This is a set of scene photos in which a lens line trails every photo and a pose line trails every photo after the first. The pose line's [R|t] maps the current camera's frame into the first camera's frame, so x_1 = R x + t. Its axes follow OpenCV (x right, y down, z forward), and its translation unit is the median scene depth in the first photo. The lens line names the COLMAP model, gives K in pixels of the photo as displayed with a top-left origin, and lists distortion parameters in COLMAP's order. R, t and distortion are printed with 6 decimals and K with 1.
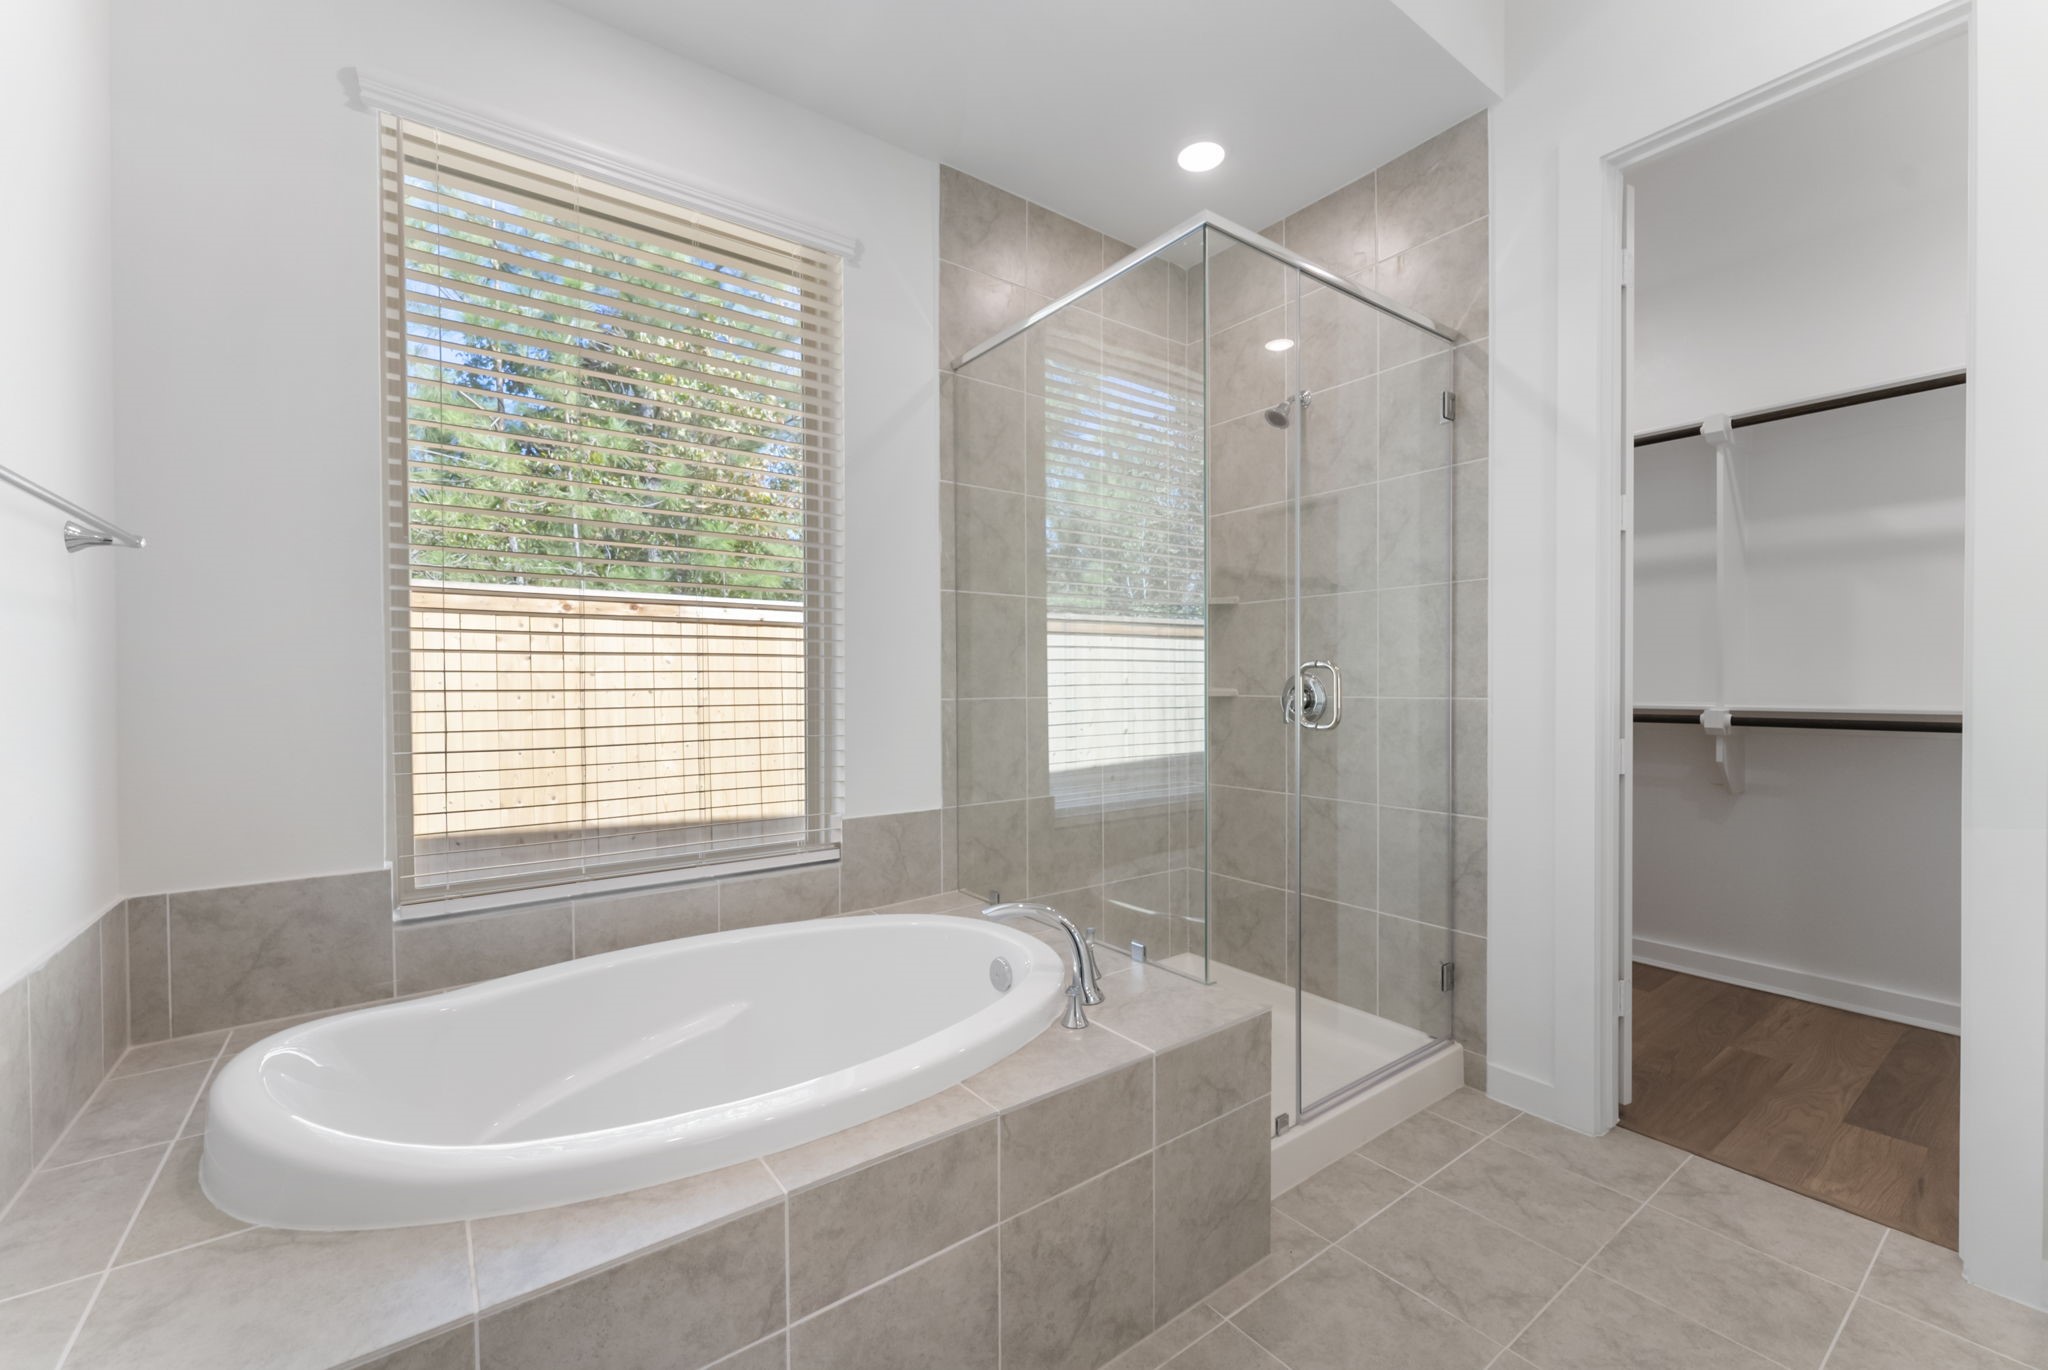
lens RADIAL K [[825.5, 0, 1025.0], [0, 825.5, 690.8], [0, 0, 1]] dist [0.000201, -0.000211]
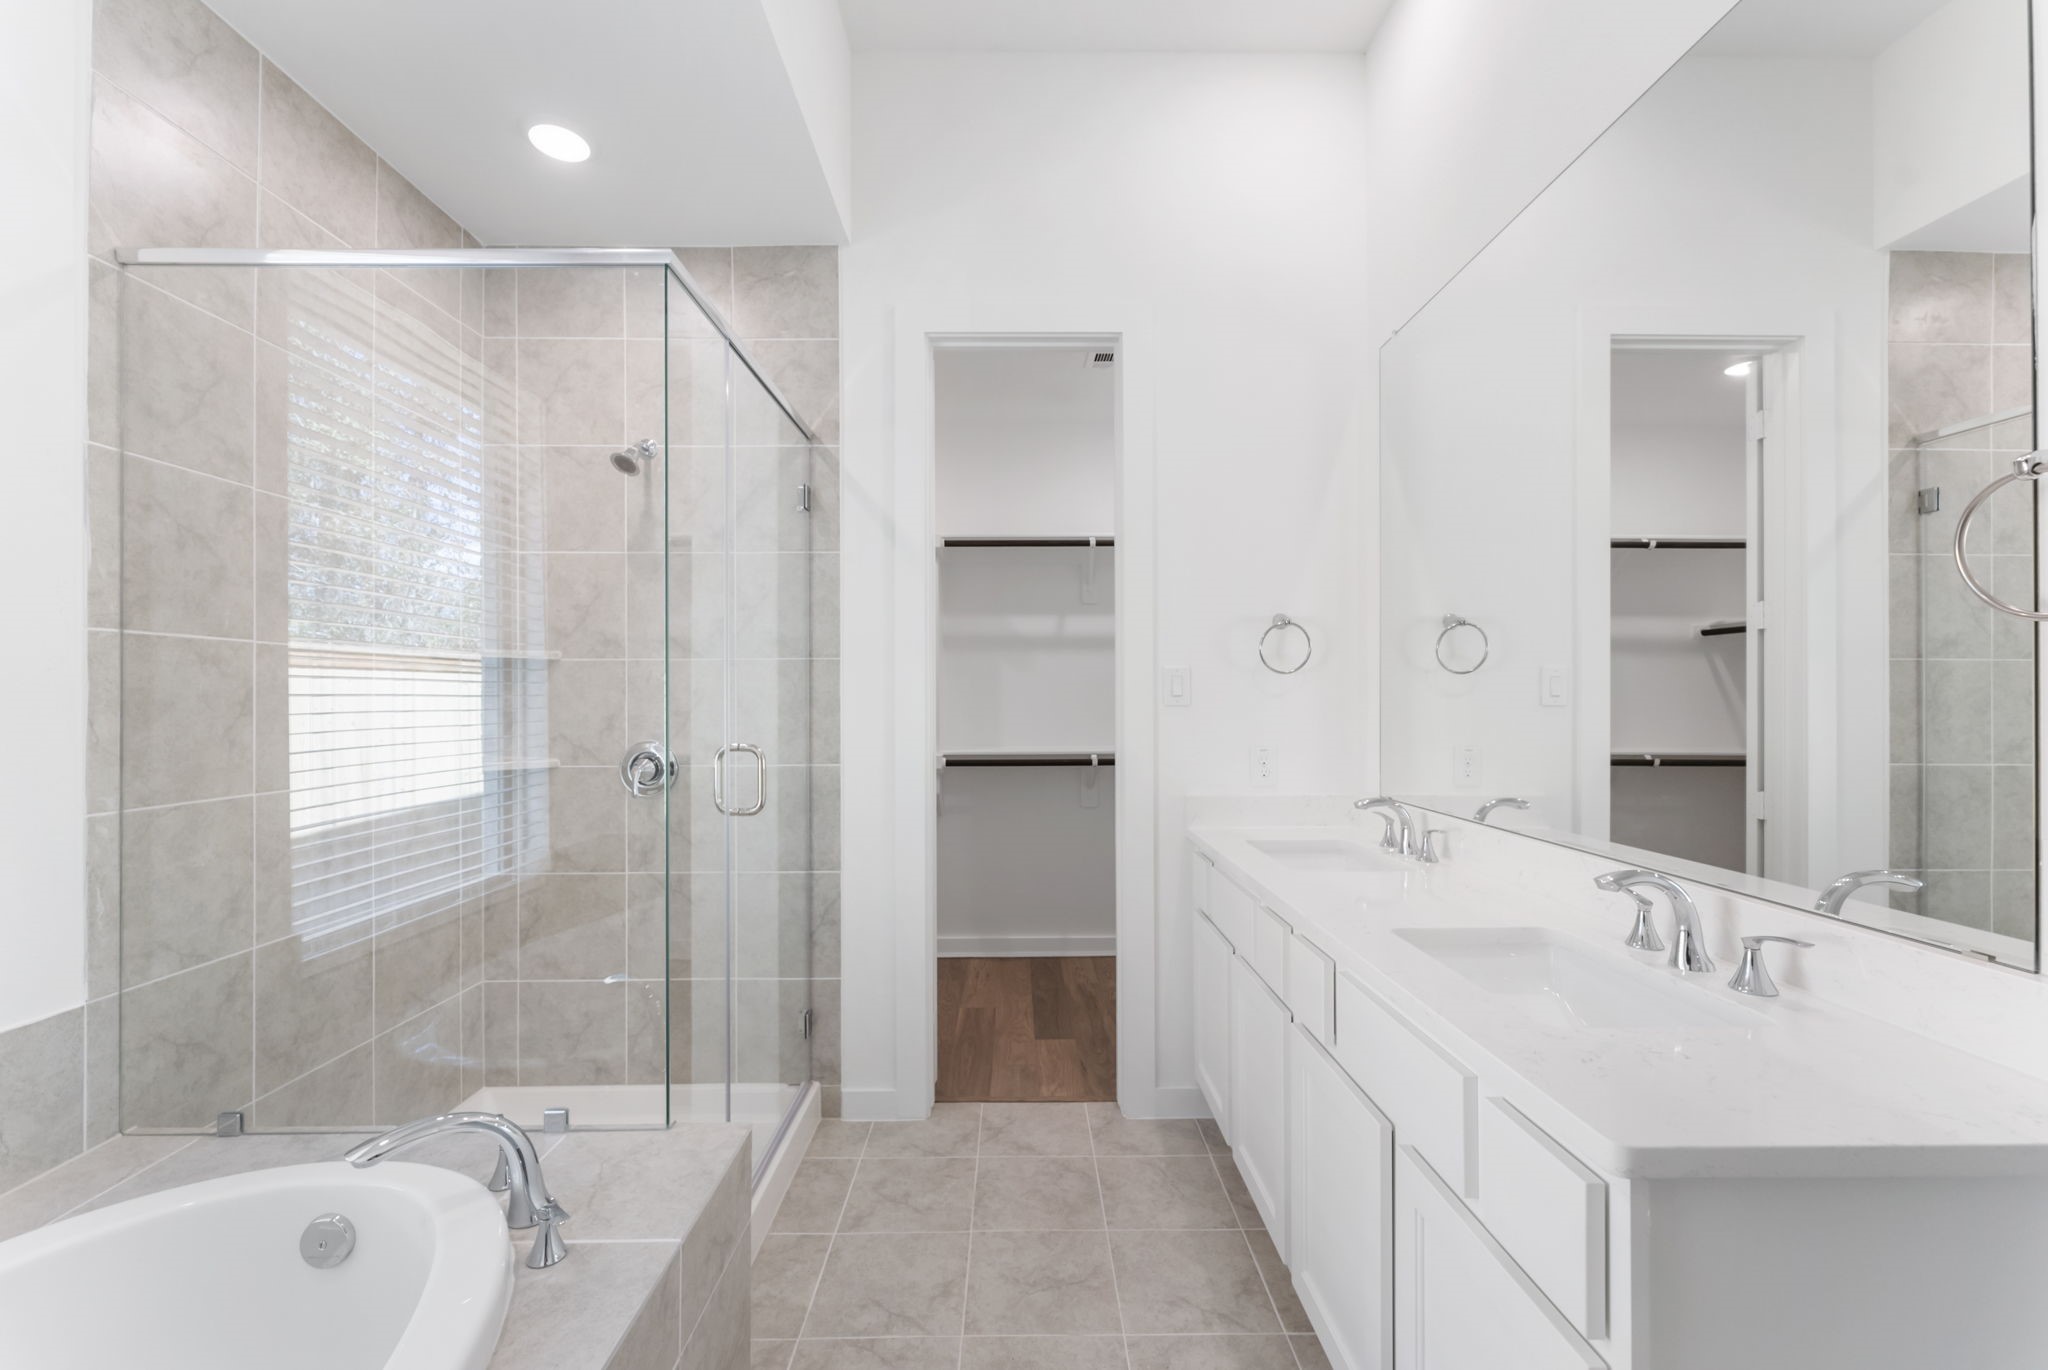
lens RADIAL K [[824.2, 0, 1026.4], [0, 824.2, 696.6], [0, 0, 1]] dist [-0.000565, -0.000462]
pose [[0.585897, 0.005999, 0.810364, -0.196667], [0.011066, 0.999820, -0.015402, -0.061511], [-0.810310, 0.017991, 0.585725, 0.129898]]
